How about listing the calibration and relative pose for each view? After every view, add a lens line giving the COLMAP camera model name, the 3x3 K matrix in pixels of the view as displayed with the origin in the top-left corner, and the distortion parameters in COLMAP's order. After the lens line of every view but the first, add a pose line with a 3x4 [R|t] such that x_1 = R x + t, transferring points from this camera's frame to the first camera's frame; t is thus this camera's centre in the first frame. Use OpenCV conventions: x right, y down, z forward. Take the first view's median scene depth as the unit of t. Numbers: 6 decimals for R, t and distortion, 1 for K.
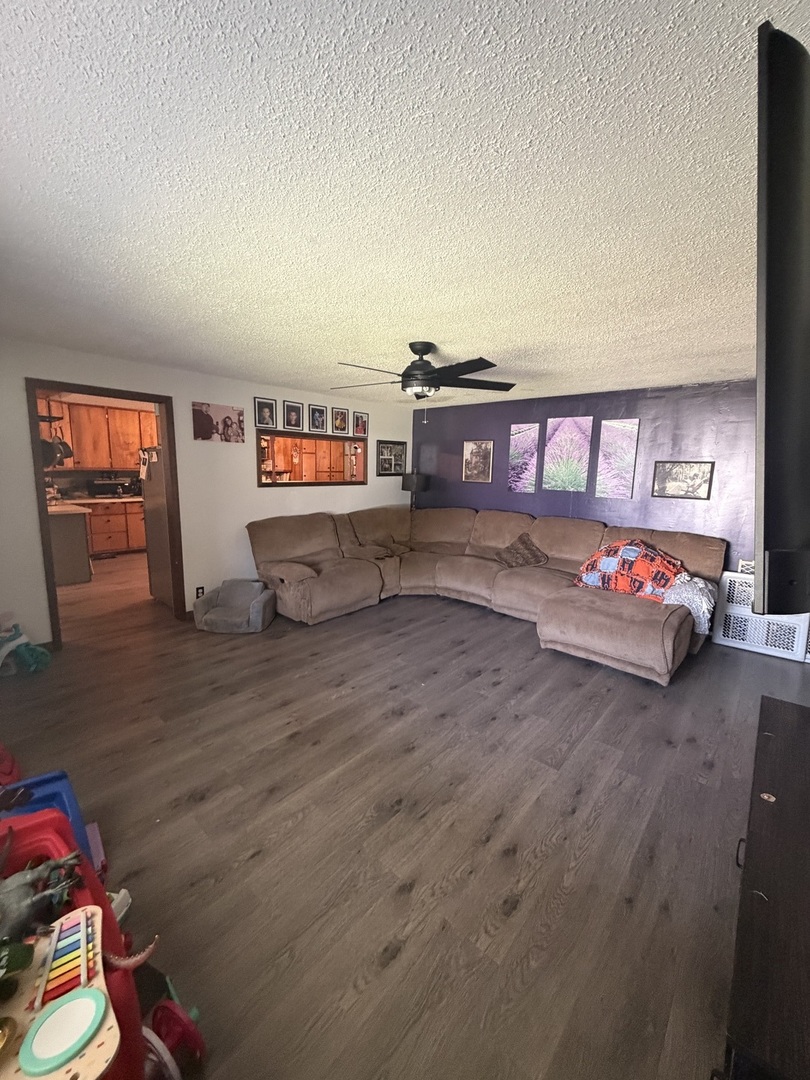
lens RADIAL K [[434.0, 0, 405.0], [0, 434.0, 540.0], [0, 0, 1]] dist [-0.000072, -0.000001]
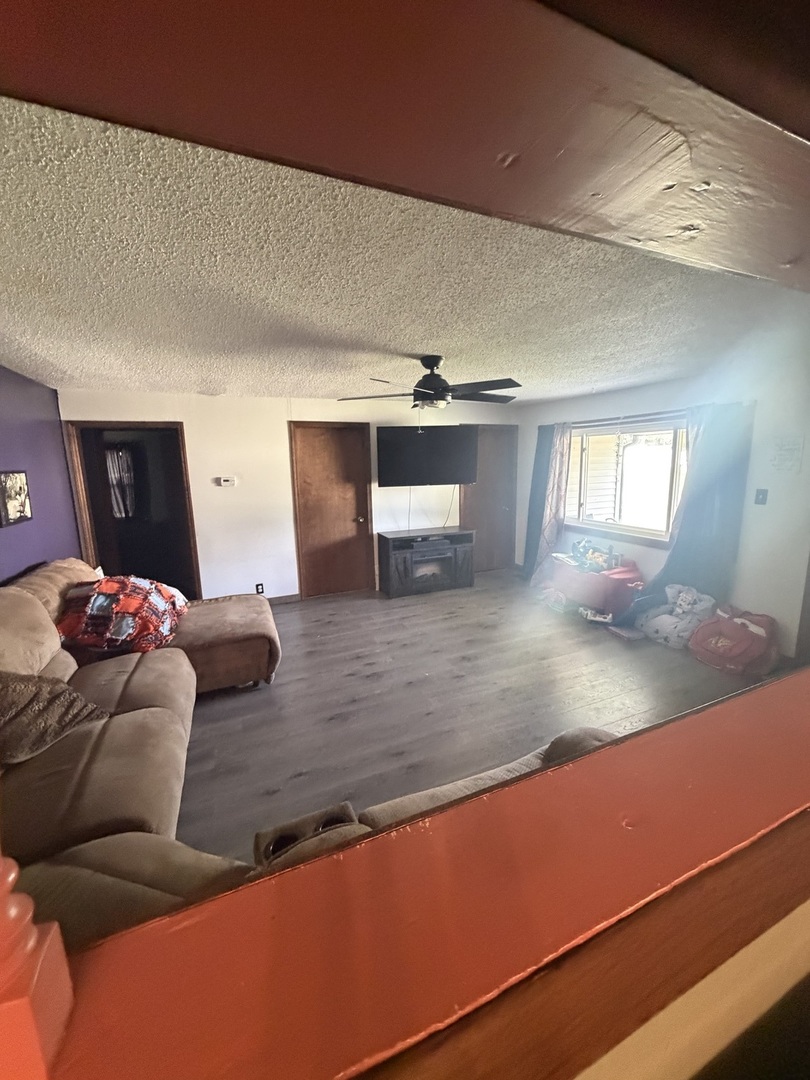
lens RADIAL K [[434.0, 0, 405.0], [0, 434.0, 540.0], [0, 0, 1]] dist [-0.000072, -0.000001]
pose [[-0.908986, -0.085115, 0.408043, -0.345956], [0.061949, 0.940472, 0.334179, -0.391255], [-0.412196, 0.329042, -0.849603, 2.010617]]
